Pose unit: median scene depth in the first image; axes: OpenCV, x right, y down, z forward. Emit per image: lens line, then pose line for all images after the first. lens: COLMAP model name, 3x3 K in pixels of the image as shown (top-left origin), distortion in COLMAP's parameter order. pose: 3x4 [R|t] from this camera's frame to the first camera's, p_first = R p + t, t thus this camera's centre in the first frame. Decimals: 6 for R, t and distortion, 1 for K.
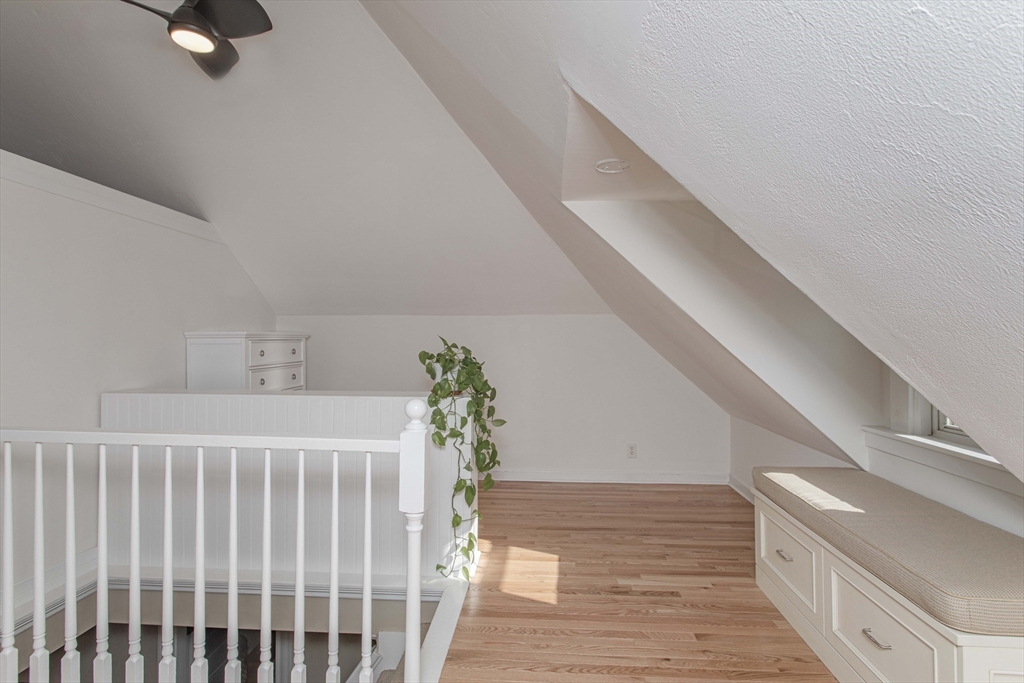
lens RADIAL K [[489.9, 0, 512.0], [0, 489.9, 341.5], [0, 0, 1]] dist [0.001964, 0.000945]
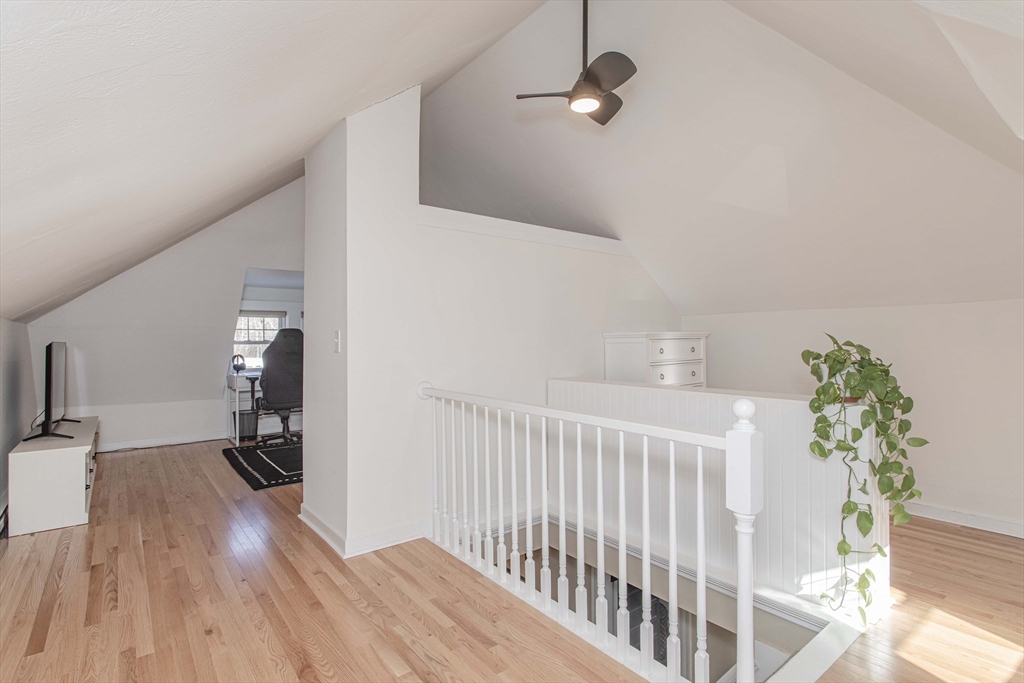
lens RADIAL K [[489.9, 0, 512.0], [0, 489.9, 341.5], [0, 0, 1]] dist [0.001964, 0.000945]
pose [[0.682491, -0.006849, -0.730861, 0.112594], [0.009190, 0.999957, -0.000789, -0.000230], [0.730836, -0.006178, 0.682525, -0.007129]]
